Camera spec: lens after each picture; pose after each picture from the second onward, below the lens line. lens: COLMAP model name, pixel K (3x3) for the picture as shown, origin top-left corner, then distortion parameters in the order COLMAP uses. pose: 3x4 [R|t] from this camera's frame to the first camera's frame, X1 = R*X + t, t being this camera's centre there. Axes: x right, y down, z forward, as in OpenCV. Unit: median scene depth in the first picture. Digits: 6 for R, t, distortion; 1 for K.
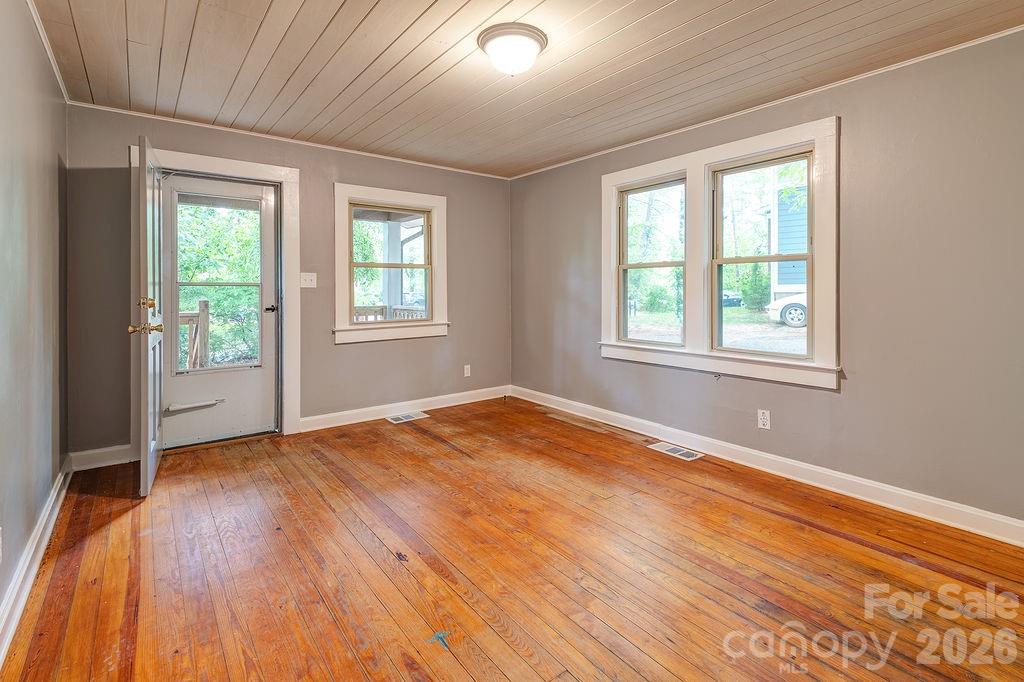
lens RADIAL K [[471.9, 0, 501.0], [0, 471.9, 288.3], [0, 0, 1]] dist [0.005200, -0.004029]
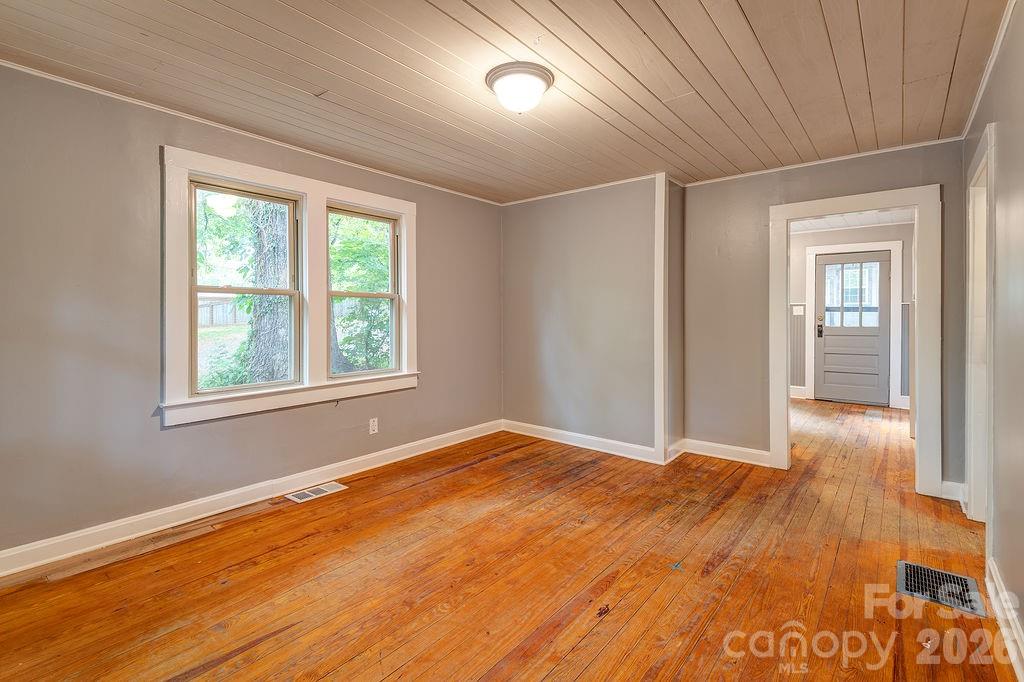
lens RADIAL K [[461.0, 0, 531.6], [0, 461.0, 318.1], [0, 0, 1]] dist [0.004576, 0.000048]
pose [[-0.245830, 0.000176, 0.969313, -0.791674], [0.004644, 0.999989, 0.000996, -0.005079], [-0.969302, 0.004747, -0.245828, 1.019296]]
